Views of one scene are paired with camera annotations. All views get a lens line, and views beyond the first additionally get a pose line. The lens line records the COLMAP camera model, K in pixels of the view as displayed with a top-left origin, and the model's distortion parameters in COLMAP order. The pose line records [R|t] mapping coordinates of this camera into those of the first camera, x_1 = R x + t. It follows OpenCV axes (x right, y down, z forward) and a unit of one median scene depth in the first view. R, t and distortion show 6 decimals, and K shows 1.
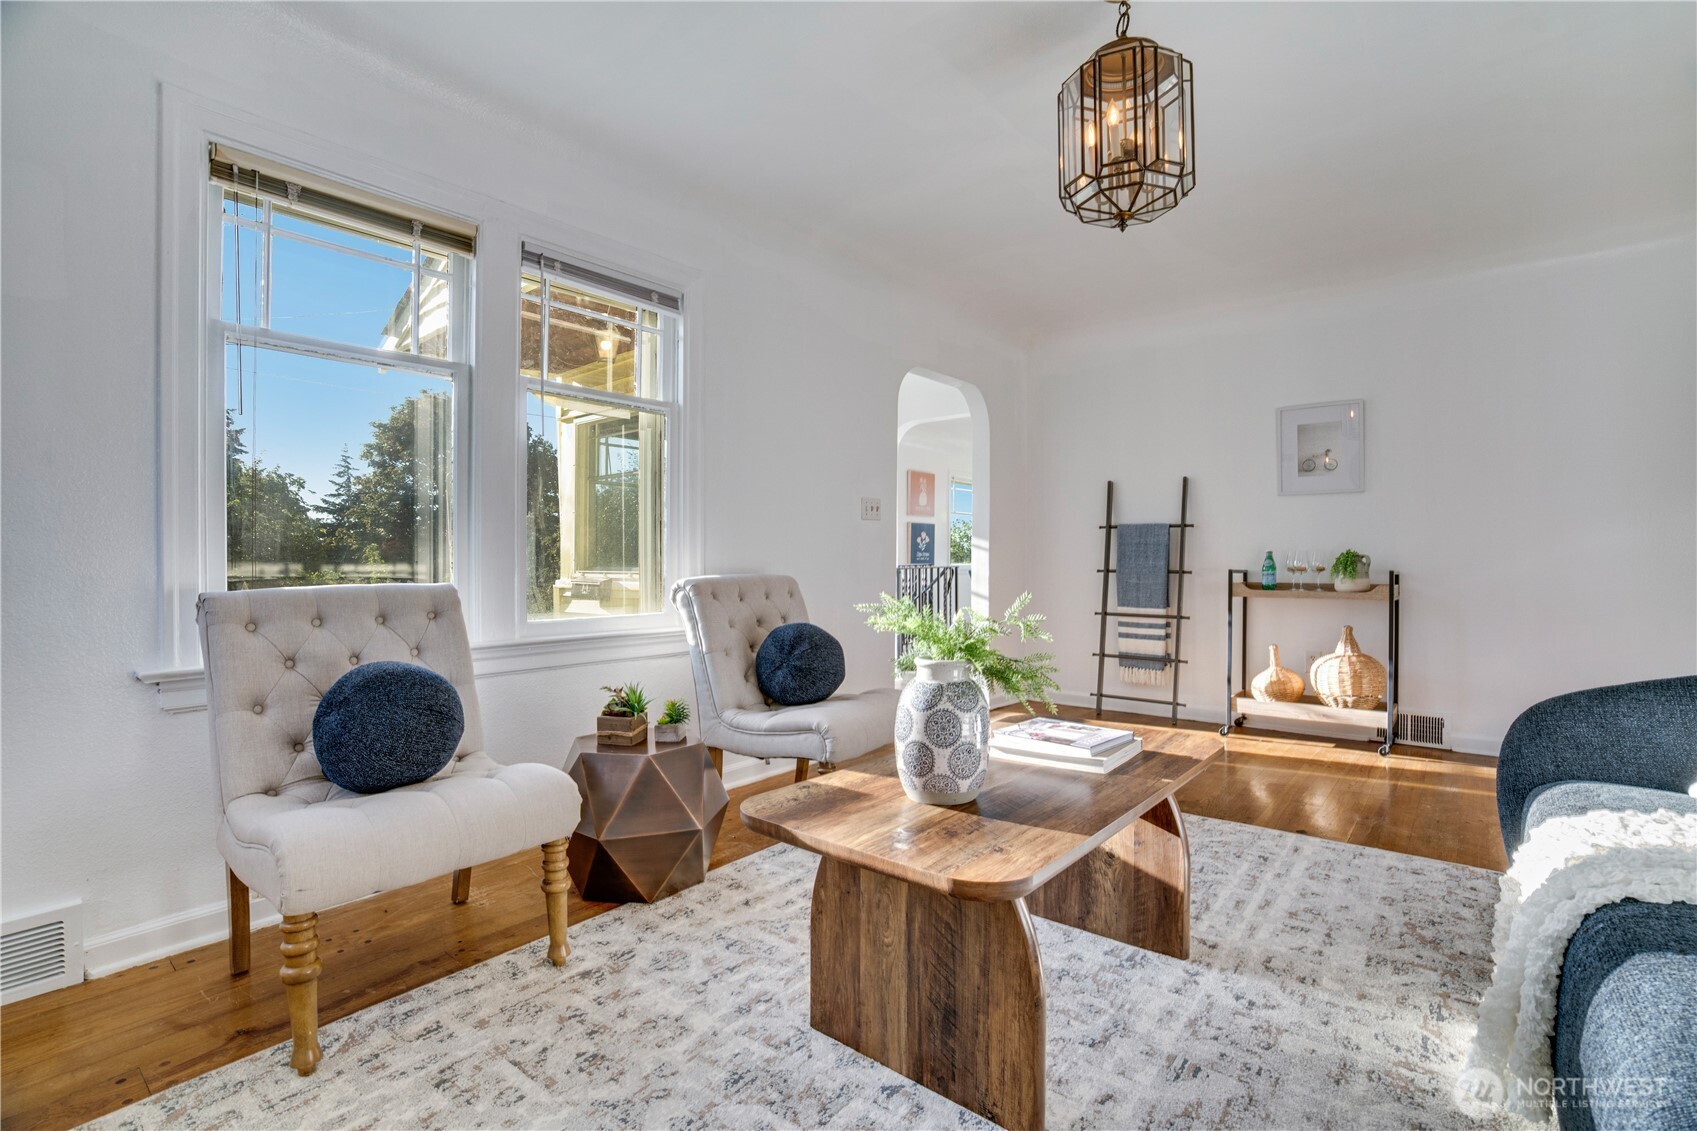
lens RADIAL K [[787.9, 0, 836.1], [0, 787.9, 569.7], [0, 0, 1]] dist [-0.034829, 0.006698]
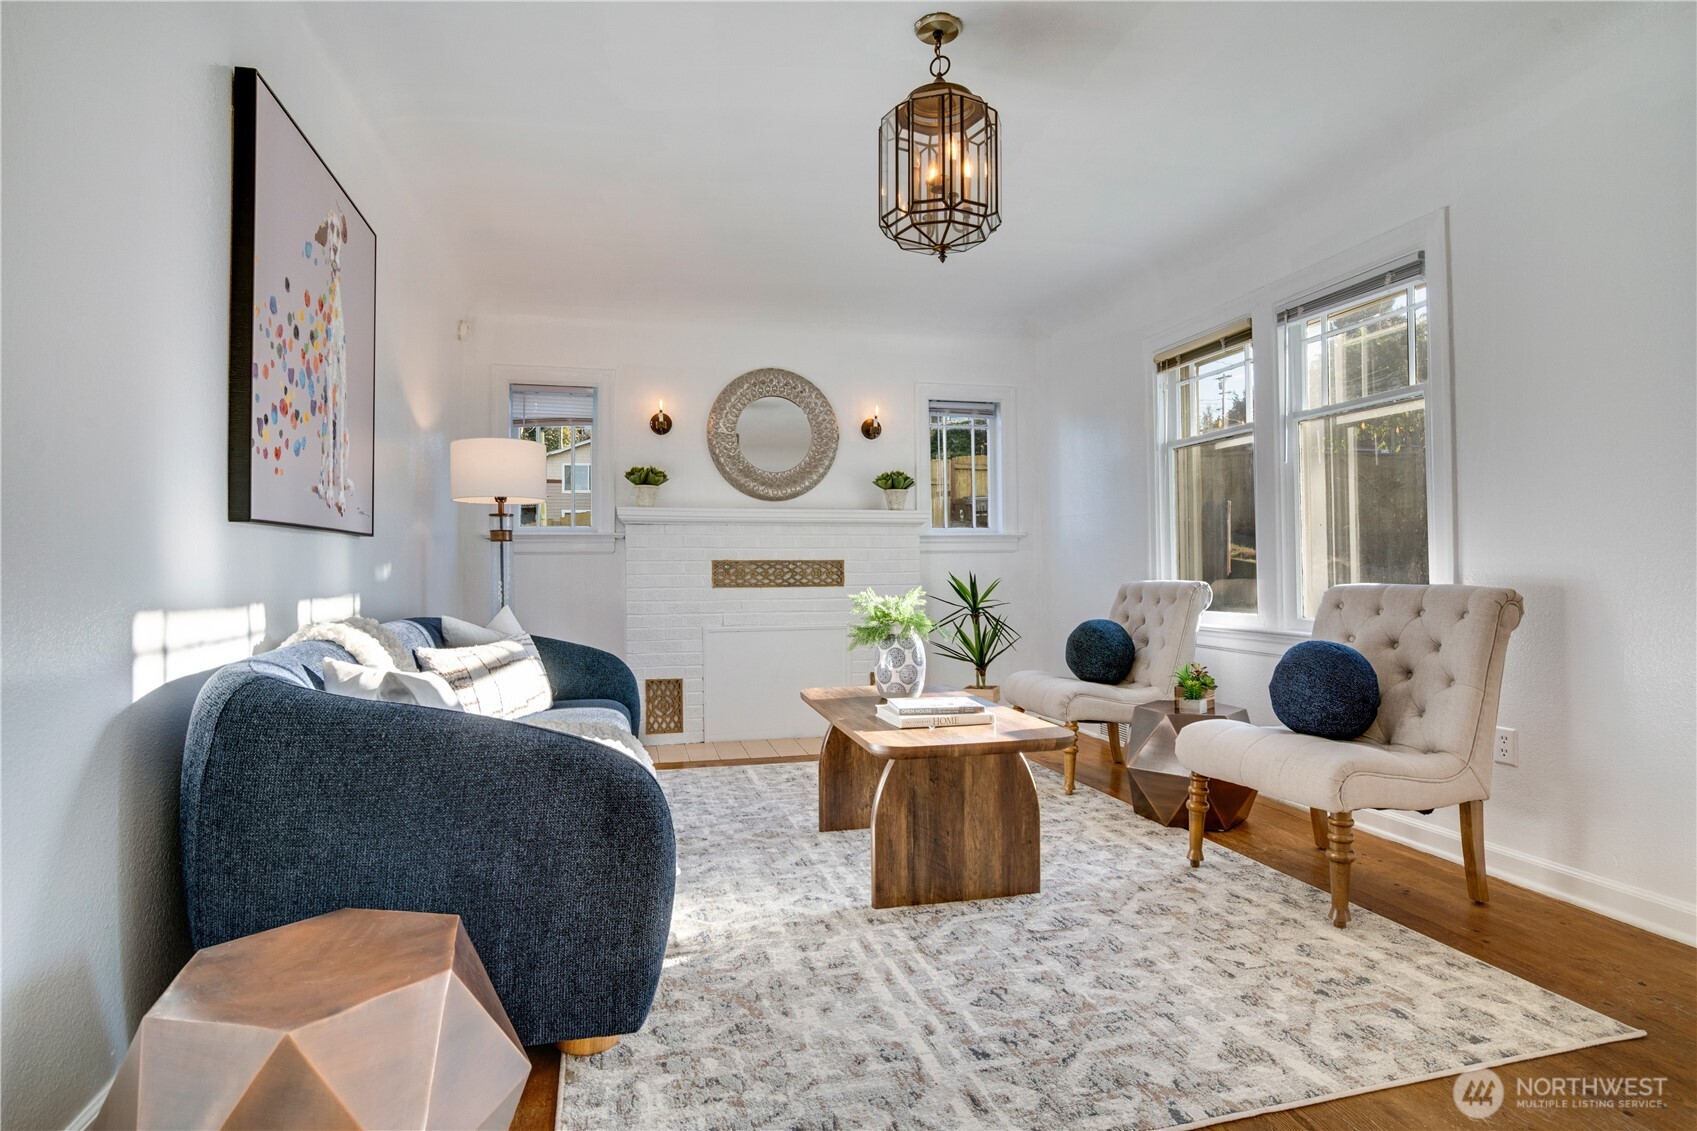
lens RADIAL K [[875.7, 0, 831.2], [0, 875.7, 563.5], [0, 0, 1]] dist [-0.037020, 0.005939]
pose [[-0.600919, 0.003632, -0.799301, 1.462944], [-0.000684, 0.999987, 0.005058, -0.027874], [0.799309, 0.003586, -0.600909, 1.646911]]
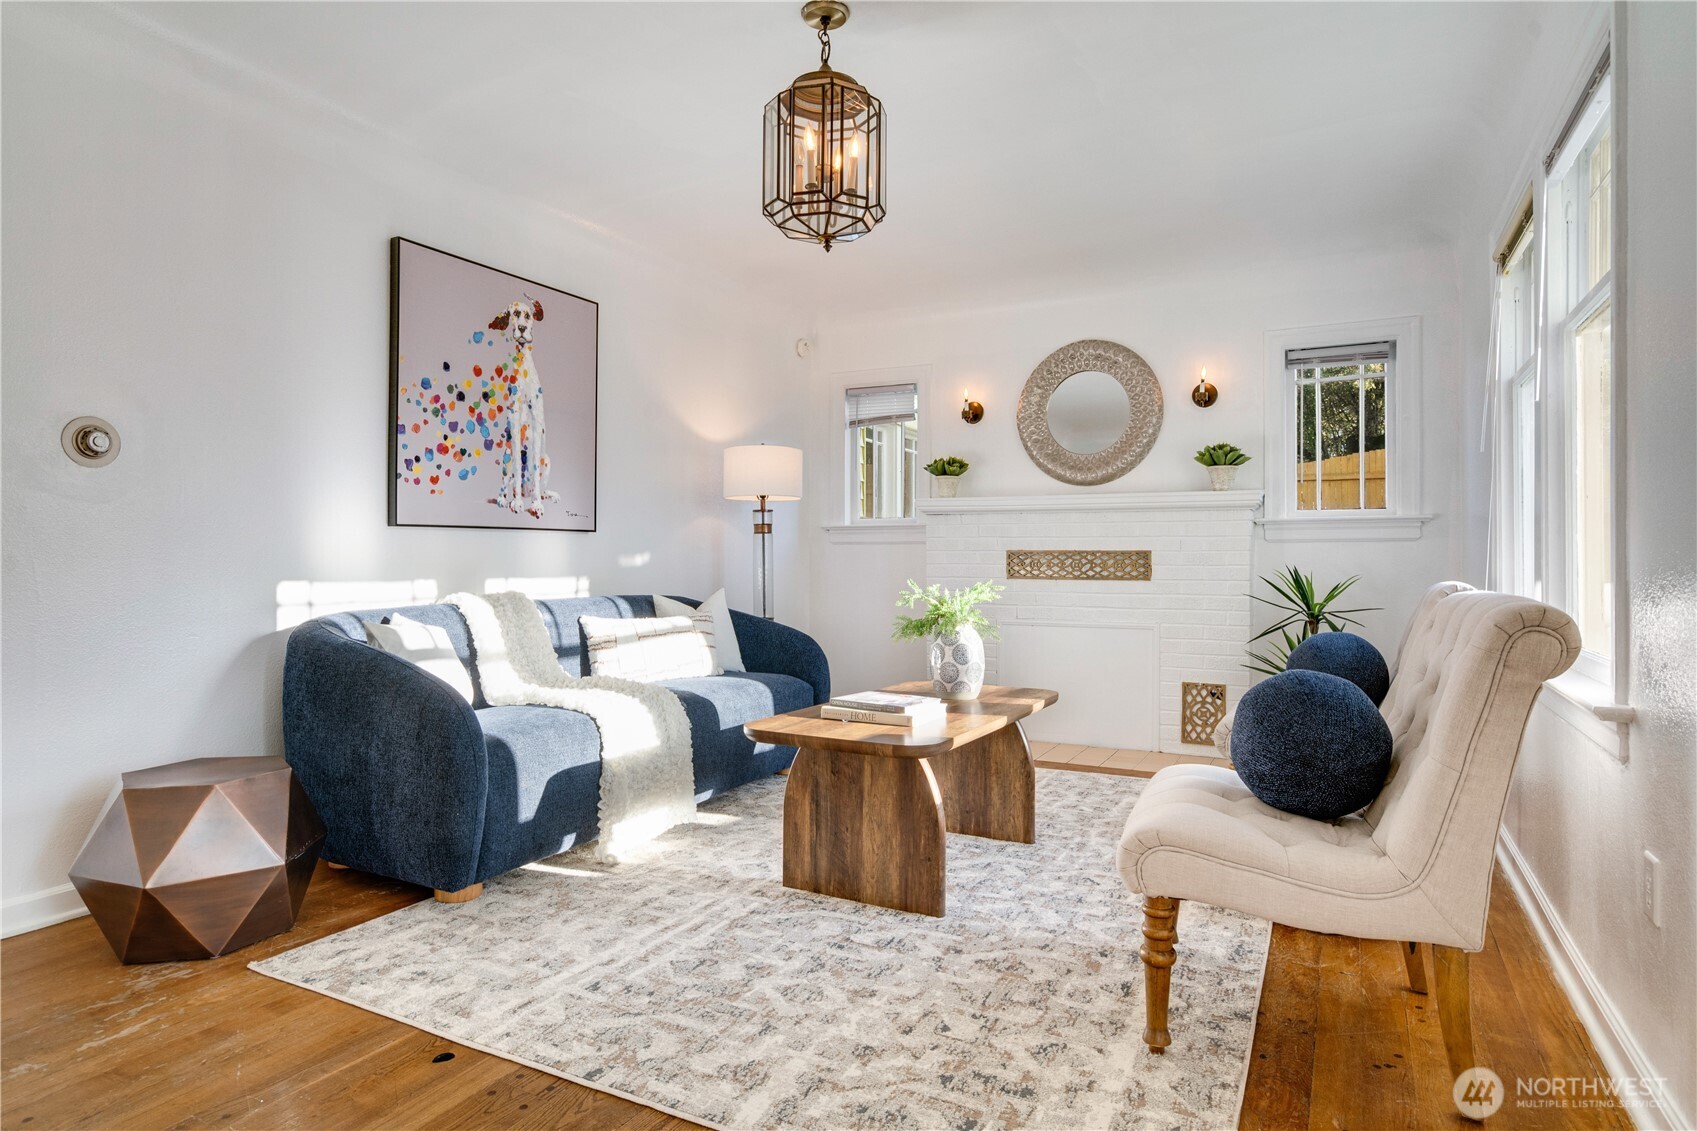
lens RADIAL K [[946.9, 0, 840.1], [0, 946.9, 557.5], [0, 0, 1]] dist [-0.022745, -0.002813]
pose [[-0.980261, 0.000598, -0.197707, 0.625384], [-0.001920, 0.999919, 0.012546, -0.036659], [0.197699, 0.012678, -0.980181, 2.345505]]
